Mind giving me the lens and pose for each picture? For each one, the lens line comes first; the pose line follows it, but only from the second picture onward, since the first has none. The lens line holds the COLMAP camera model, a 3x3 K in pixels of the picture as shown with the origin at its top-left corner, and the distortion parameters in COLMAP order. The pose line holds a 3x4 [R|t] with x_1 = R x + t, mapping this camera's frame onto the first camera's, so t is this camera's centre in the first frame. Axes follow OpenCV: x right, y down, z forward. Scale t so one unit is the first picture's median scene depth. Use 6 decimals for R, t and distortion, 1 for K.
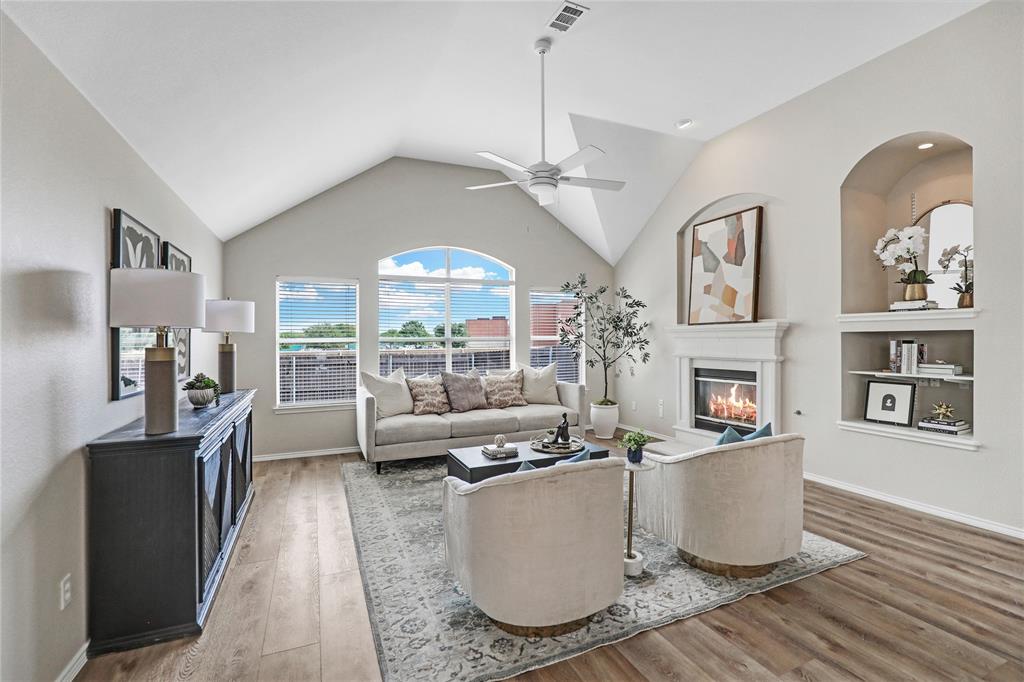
lens RADIAL K [[467.7, 0, 520.1], [0, 467.7, 339.1], [0, 0, 1]] dist [-0.031410, 0.000121]
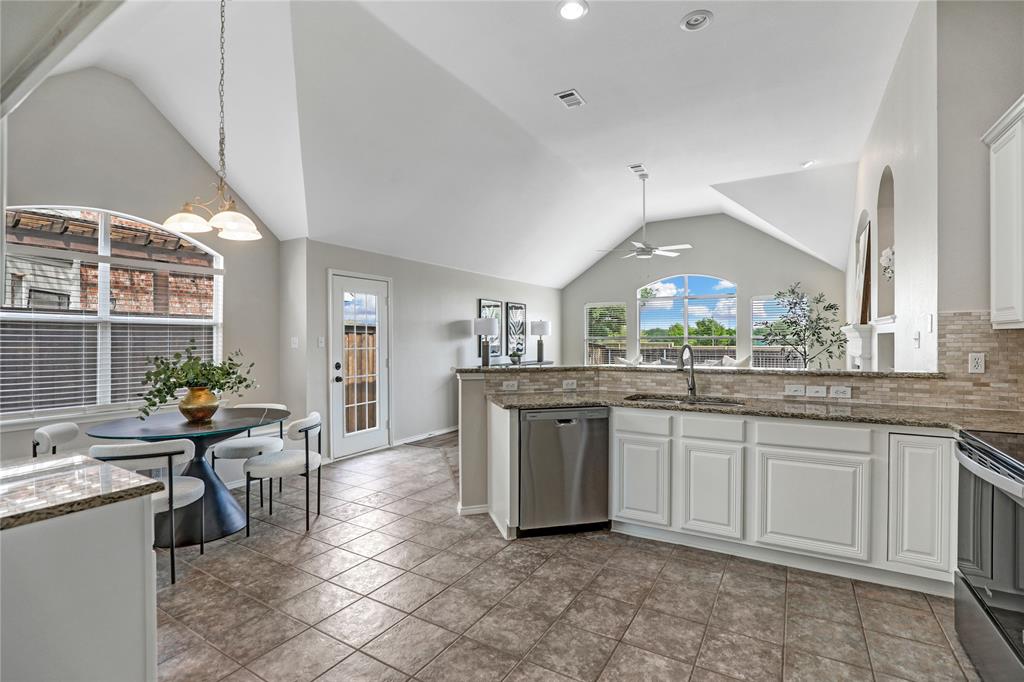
lens RADIAL K [[471.0, 0, 525.5], [0, 471.0, 338.6], [0, 0, 1]] dist [-0.028825, 0.000184]
pose [[0.590274, 0.004051, -0.807193, 0.882009], [0.001110, 0.999982, 0.005830, -0.008212], [0.807202, -0.004337, 0.590259, -0.322711]]
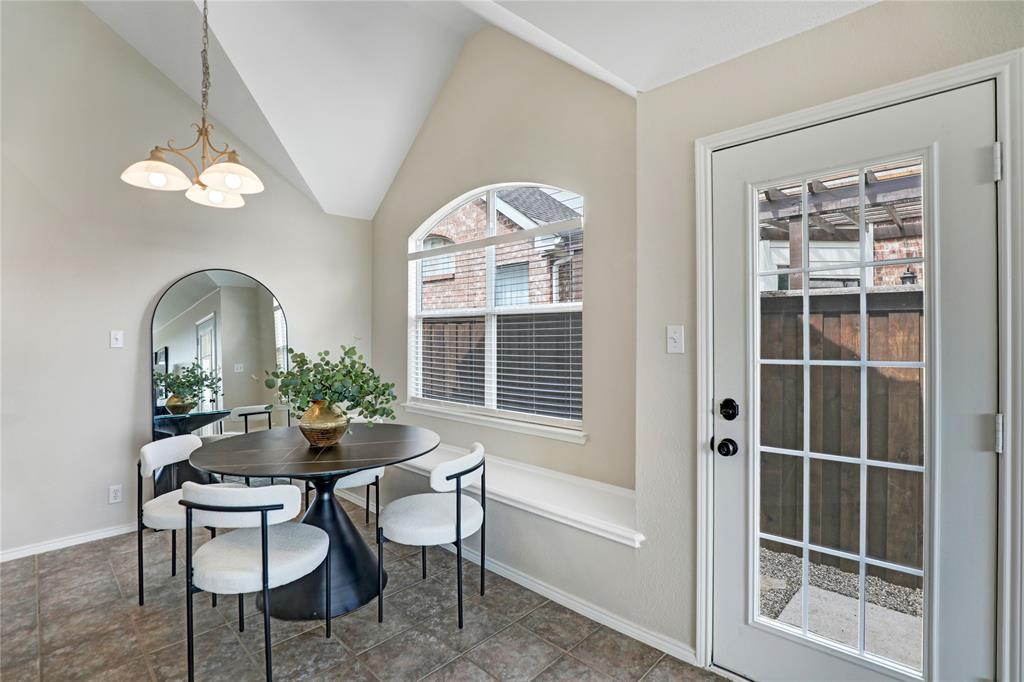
lens RADIAL K [[475.7, 0, 527.6], [0, 475.7, 343.8], [0, 0, 1]] dist [-0.032716, 0.000767]
pose [[-0.921921, 0.016799, -0.387013, 0.112453], [0.011808, 0.999814, 0.015271, 0.001027], [0.387197, 0.009508, -0.921948, 0.201905]]
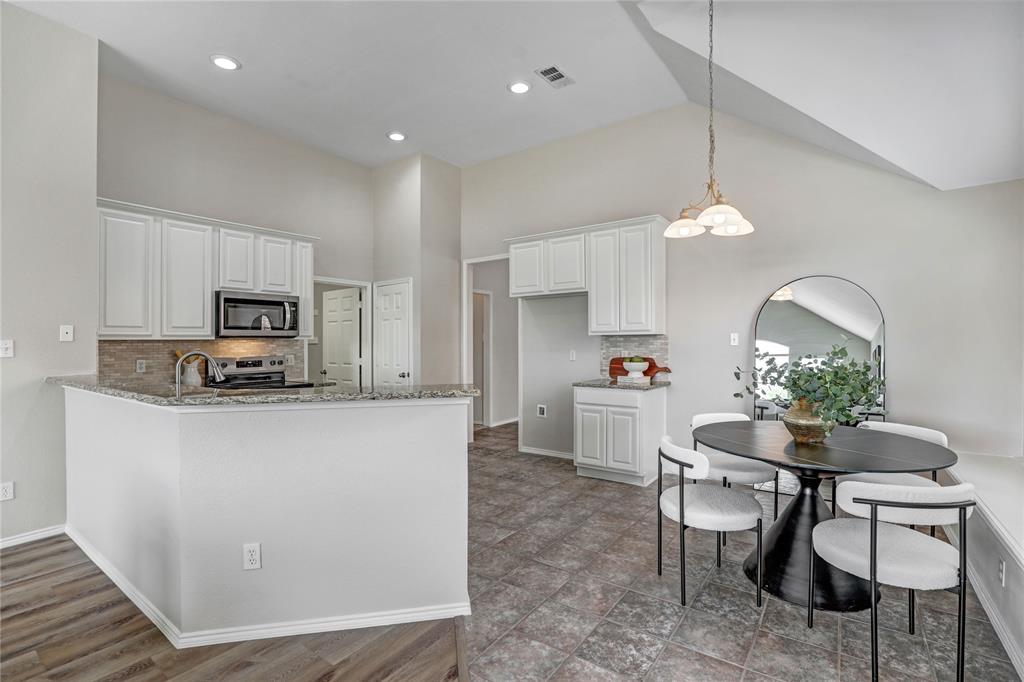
lens RADIAL K [[468.5, 0, 512.0], [0, 468.5, 341.0], [0, 0, 1]] dist [-0.025277, -0.000029]
pose [[-0.498174, 0.014934, 0.866949, -0.147715], [0.014149, 0.999859, -0.009093, 0.002772], [-0.866962, 0.007737, -0.498315, 0.193326]]
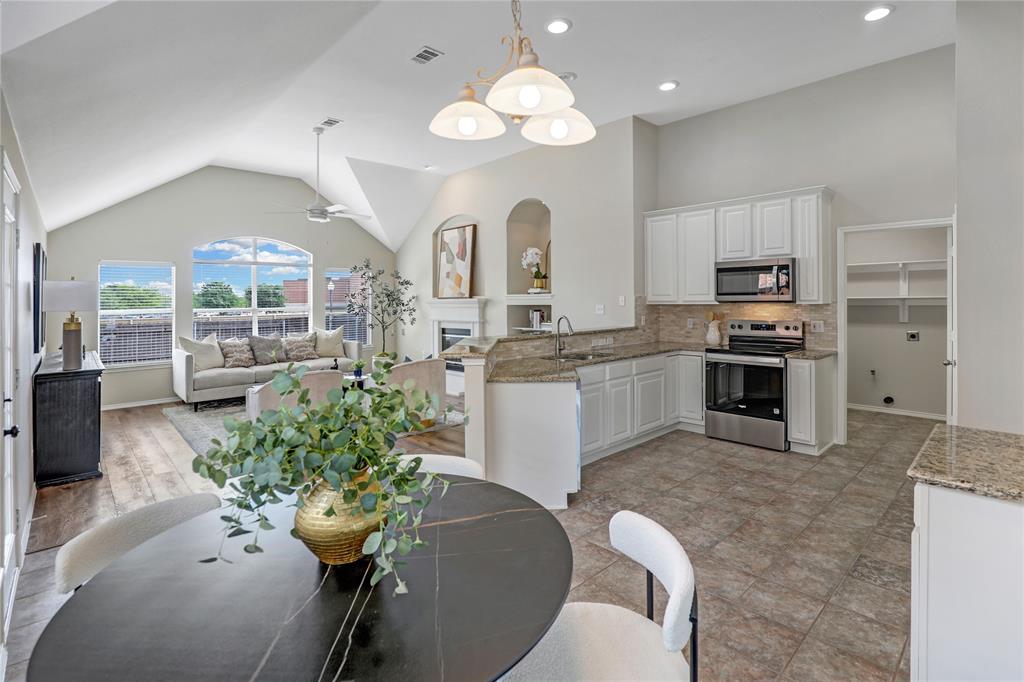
lens RADIAL K [[487.7, 0, 526.8], [0, 487.7, 298.0], [0, 0, 1]] dist [-0.033691, -0.000737]
pose [[0.939952, -0.003116, 0.341293, 0.113631], [0.005299, 0.999971, -0.005465, -0.024685], [-0.341266, 0.006945, 0.939941, -0.581202]]
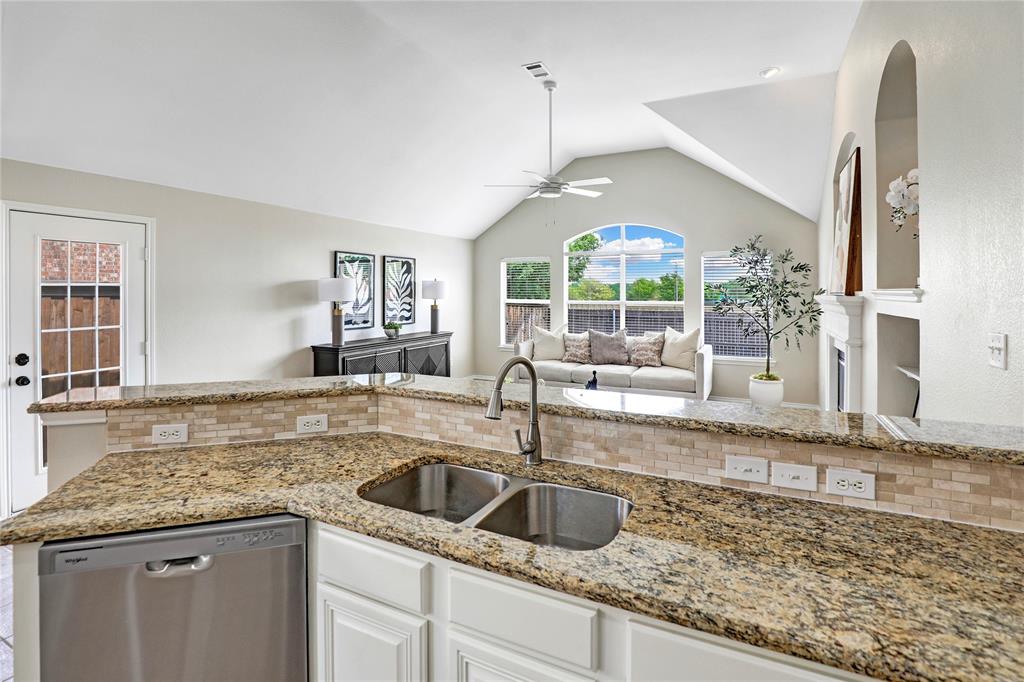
lens RADIAL K [[480.1, 0, 522.9], [0, 480.1, 286.4], [0, 0, 1]] dist [-0.024231, -0.000084]
pose [[0.642689, -0.000036, -0.766128, 0.723392], [-0.006900, 0.999959, -0.005835, -0.039115], [0.766096, 0.009037, 0.642662, 0.051043]]
